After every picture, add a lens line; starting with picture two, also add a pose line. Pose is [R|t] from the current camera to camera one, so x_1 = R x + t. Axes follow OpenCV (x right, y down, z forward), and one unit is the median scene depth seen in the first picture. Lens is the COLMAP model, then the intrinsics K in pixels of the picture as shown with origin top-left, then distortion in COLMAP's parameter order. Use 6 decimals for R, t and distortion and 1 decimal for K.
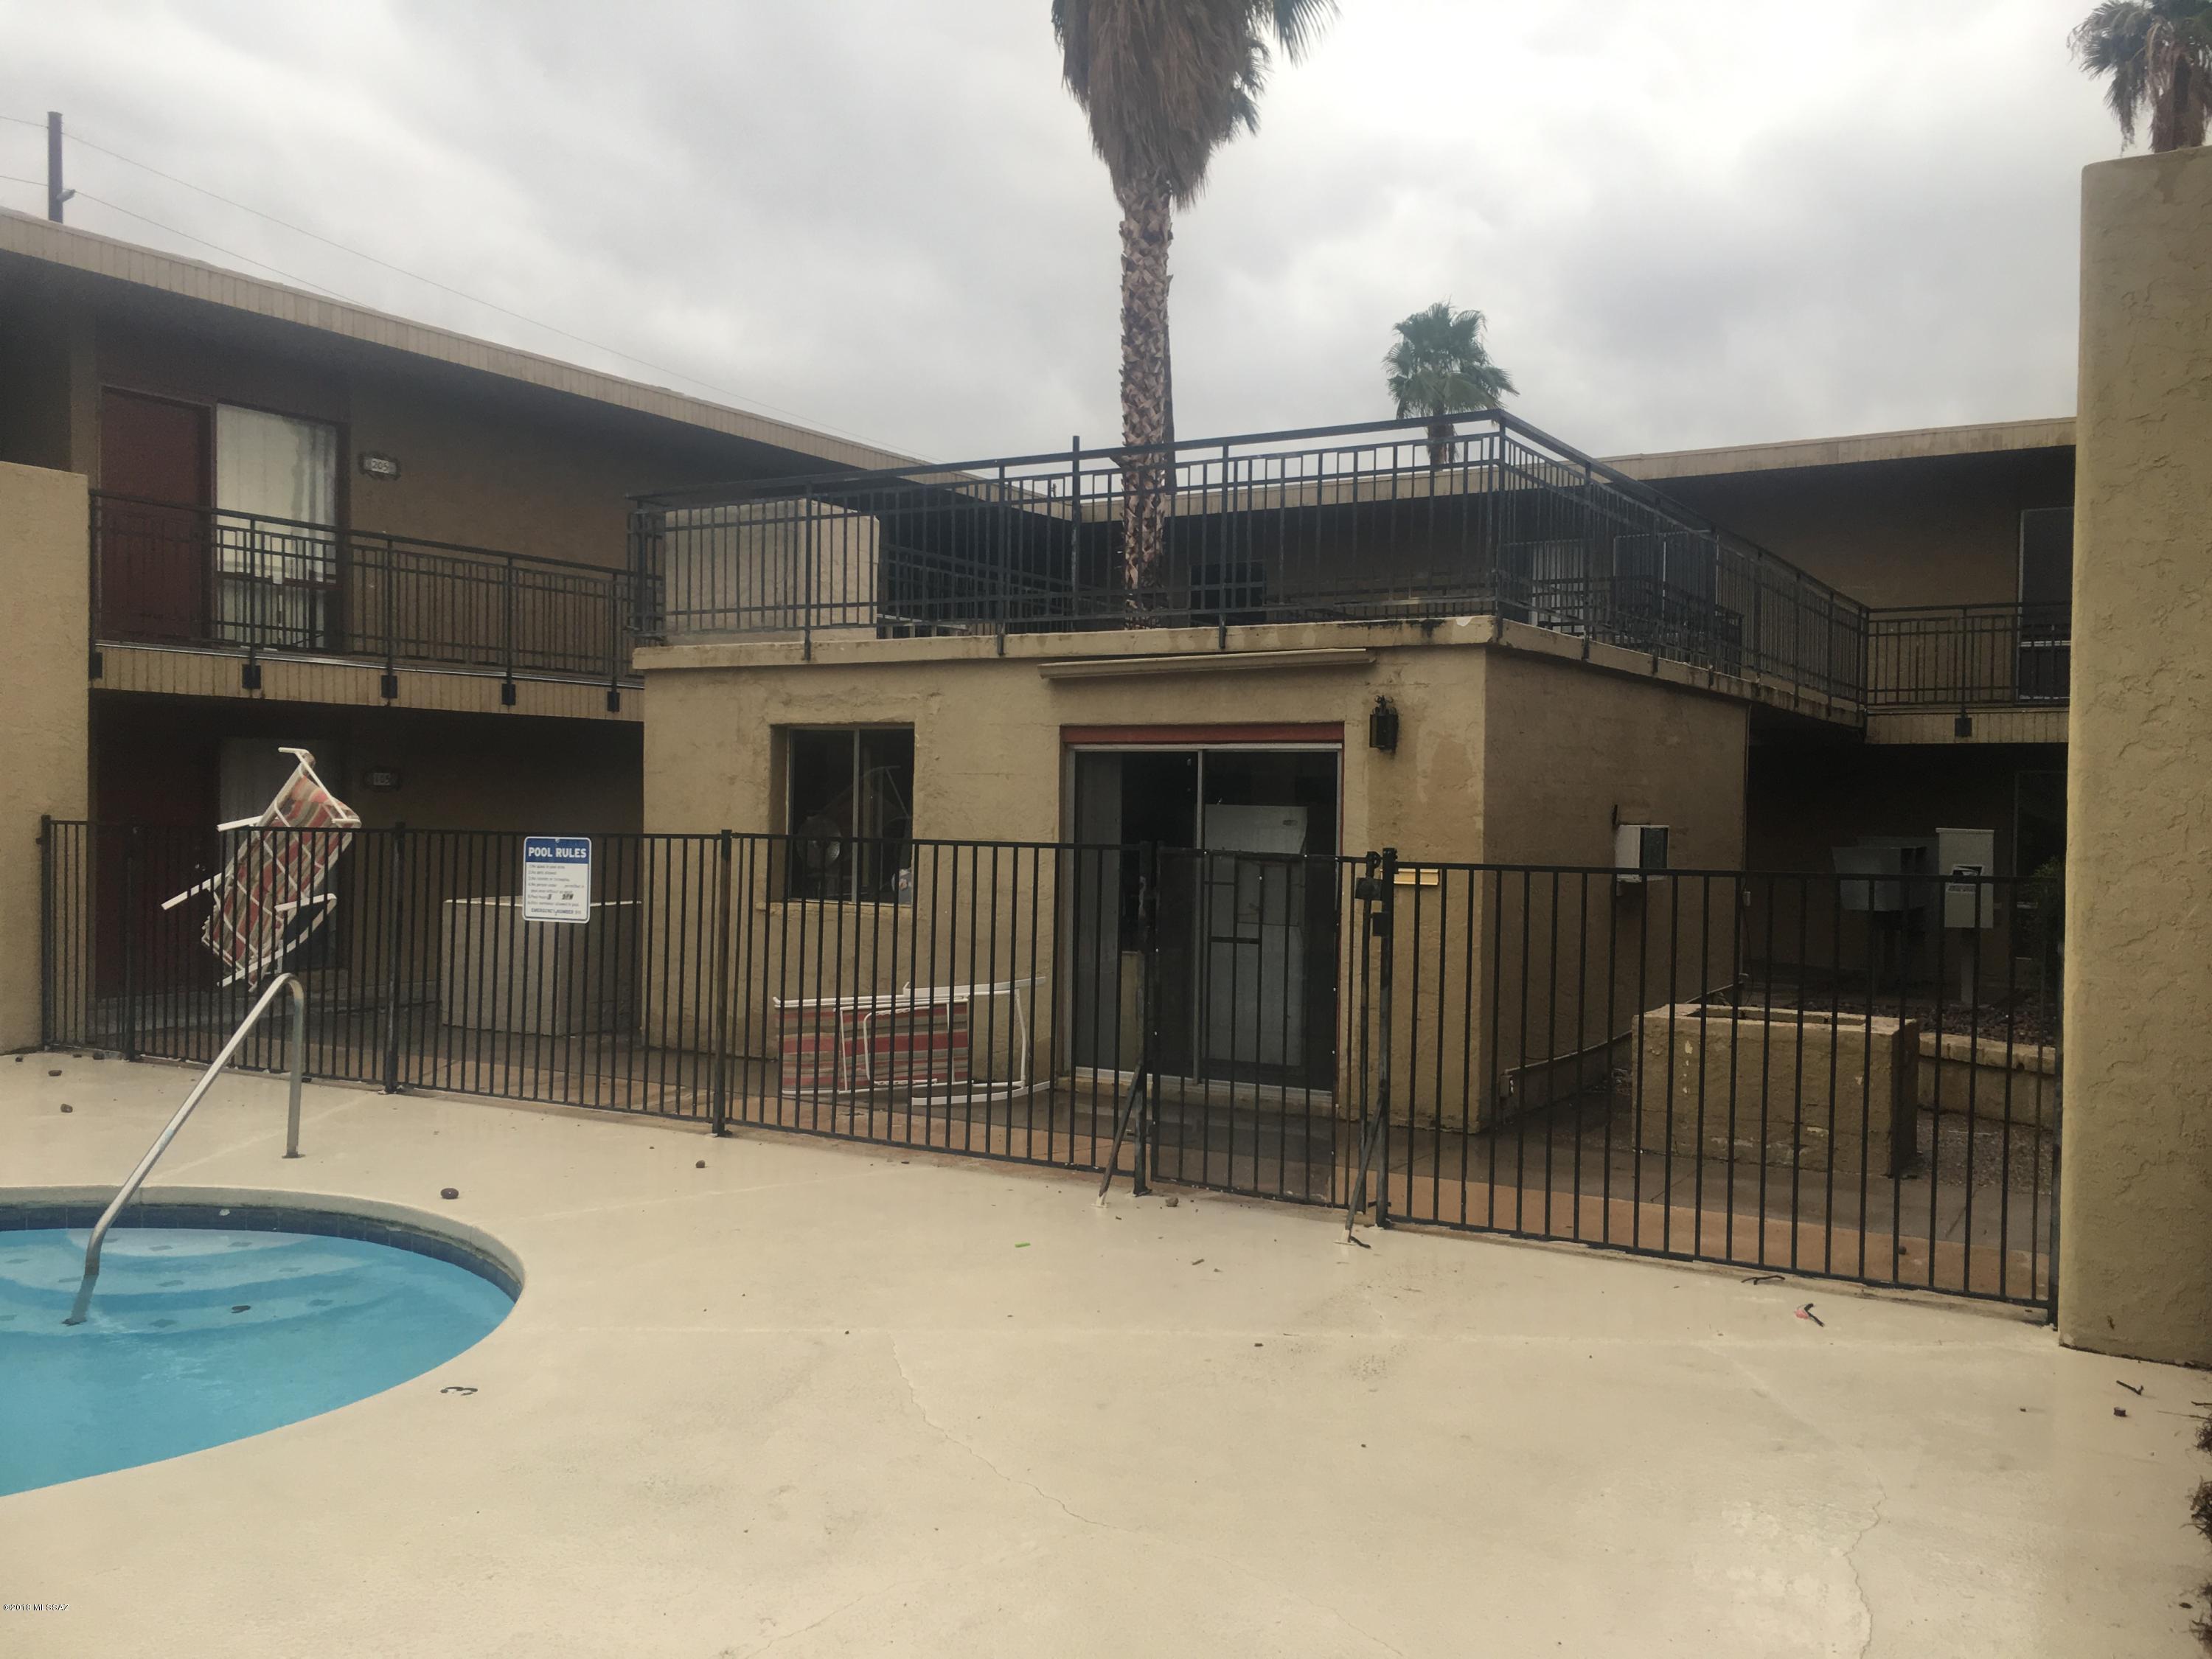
lens RADIAL K [[1871.5, 0, 1111.3], [0, 1871.5, 824.5], [0, 0, 1]] dist [0.079685, -0.096570]
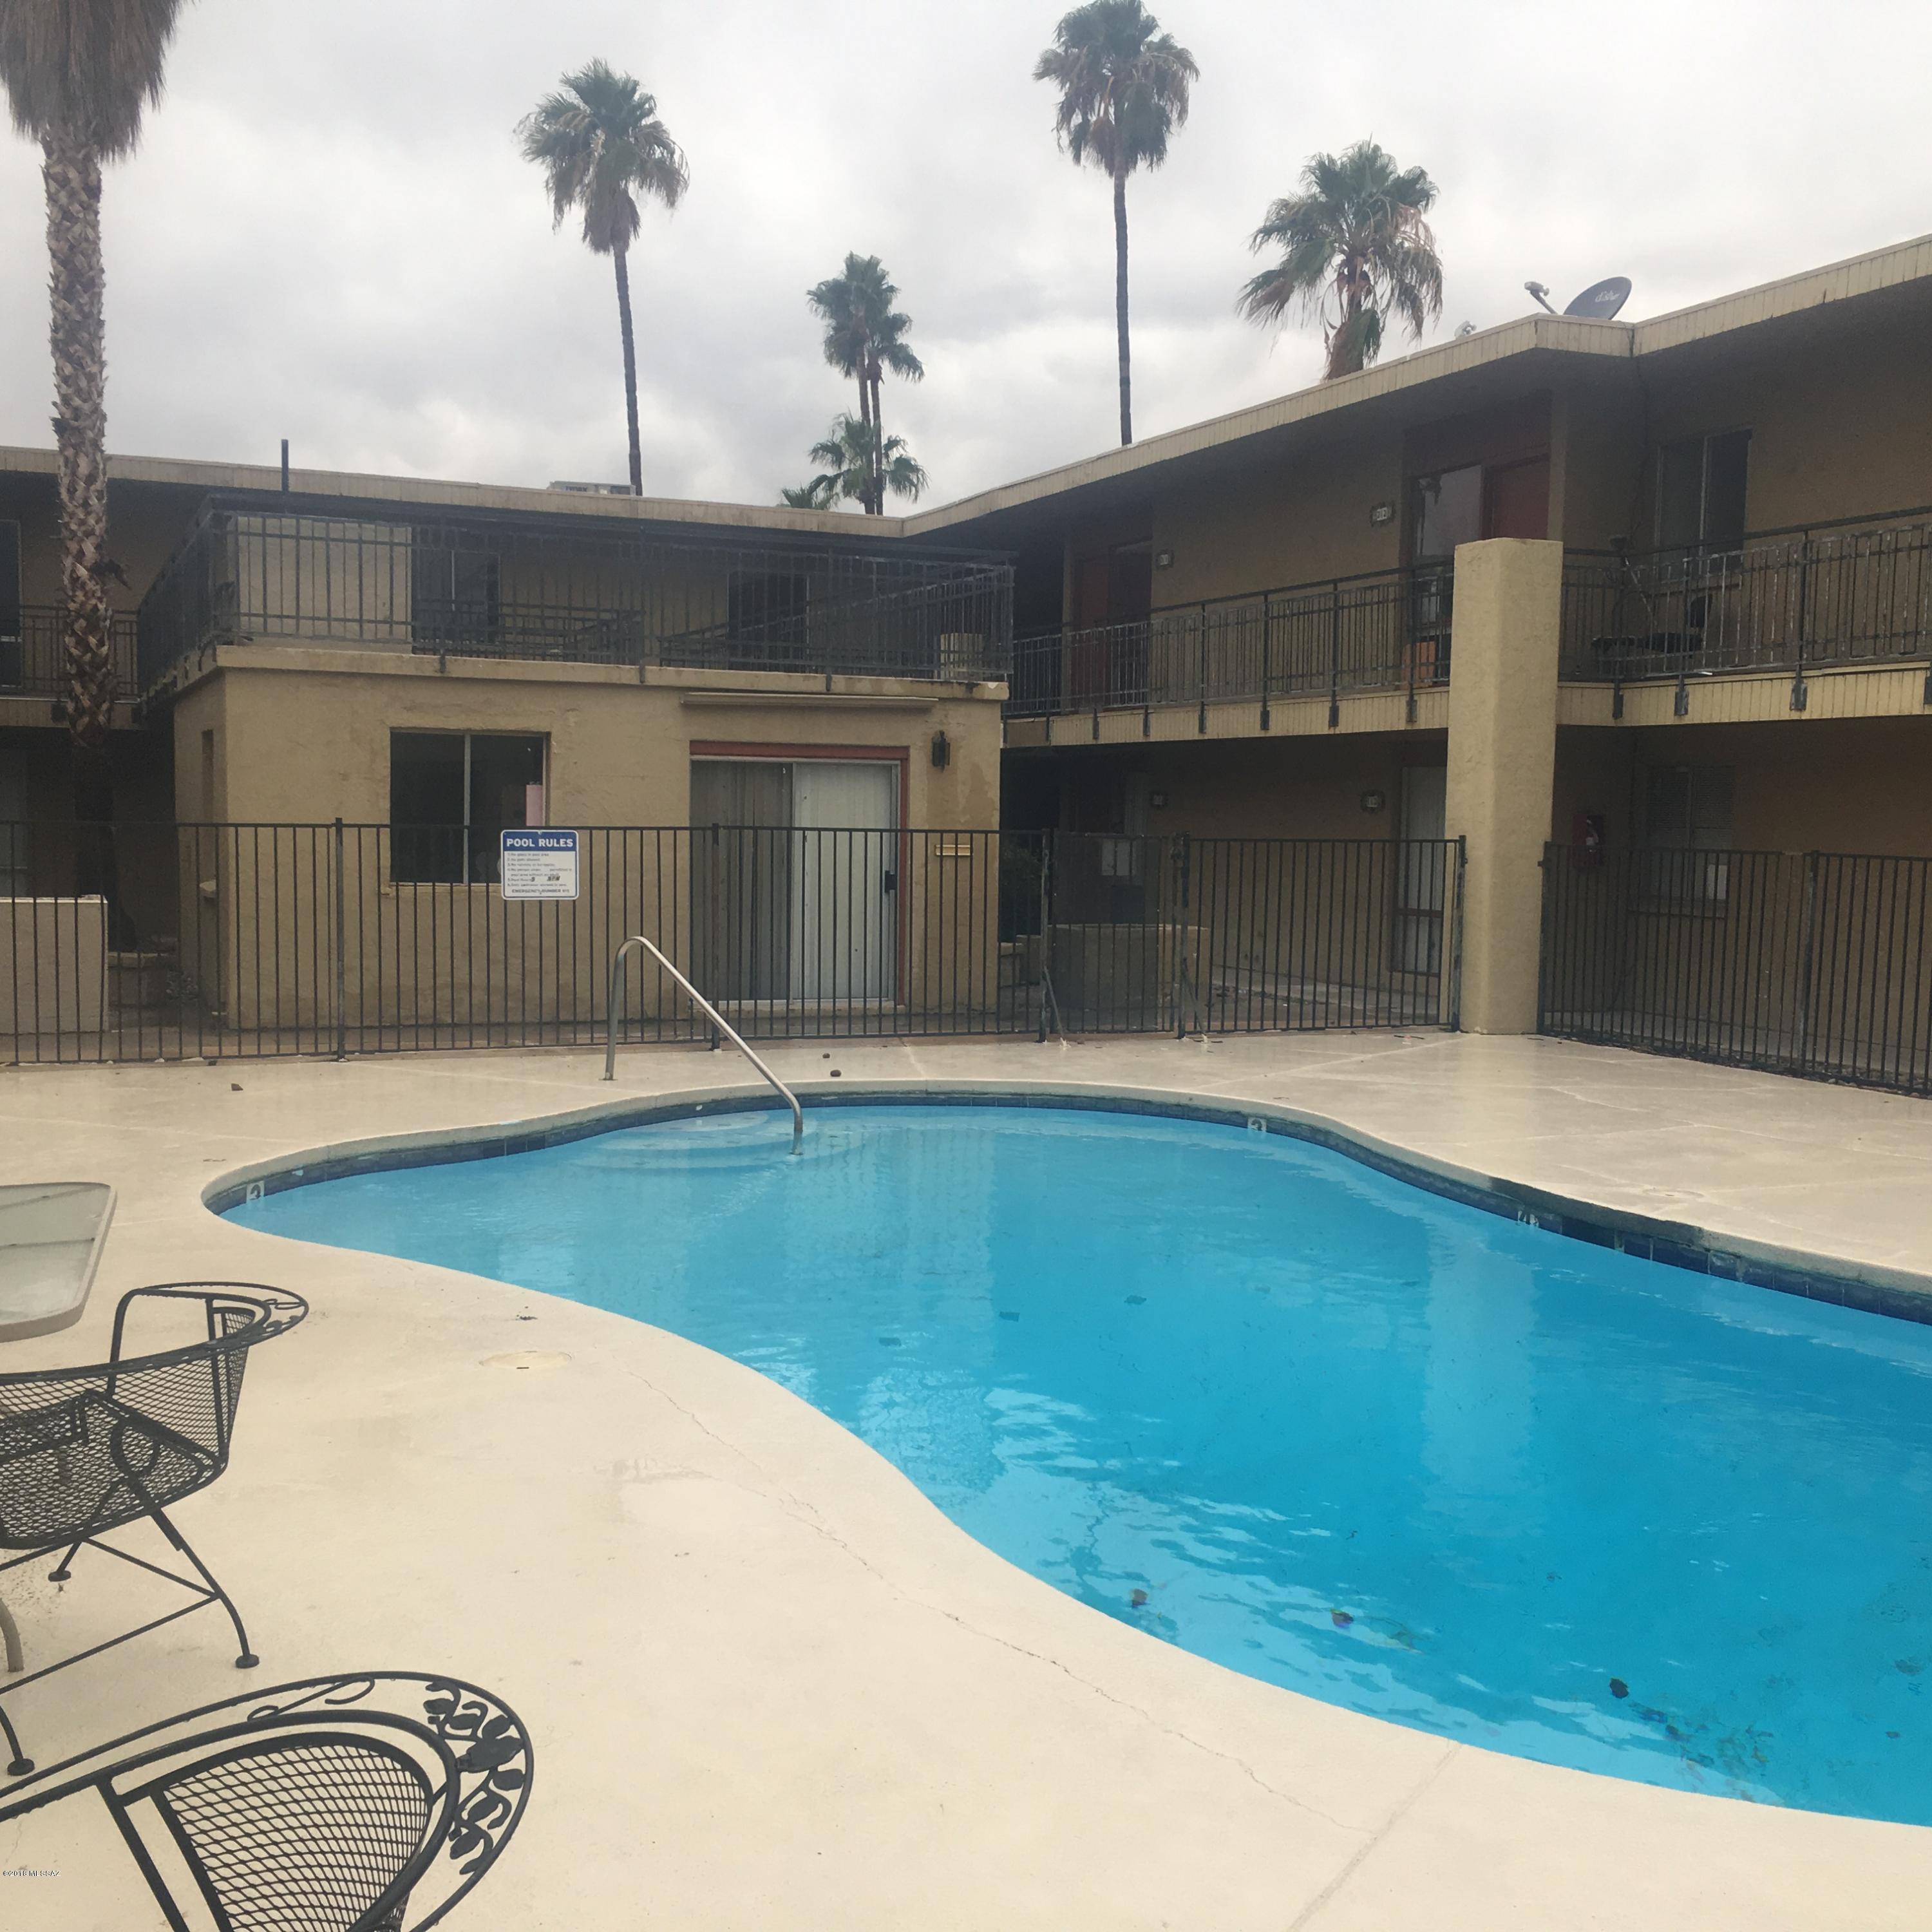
lens RADIAL K [[2184.4, 0, 975.3], [0, 2184.4, 960.9], [0, 0, 1]] dist [0.056235, -0.027889]
pose [[0.587208, -0.059107, 0.807275, -1.143516], [0.000113, 0.997336, 0.072940, -0.010845], [-0.809436, -0.042740, 0.585651, -0.053913]]
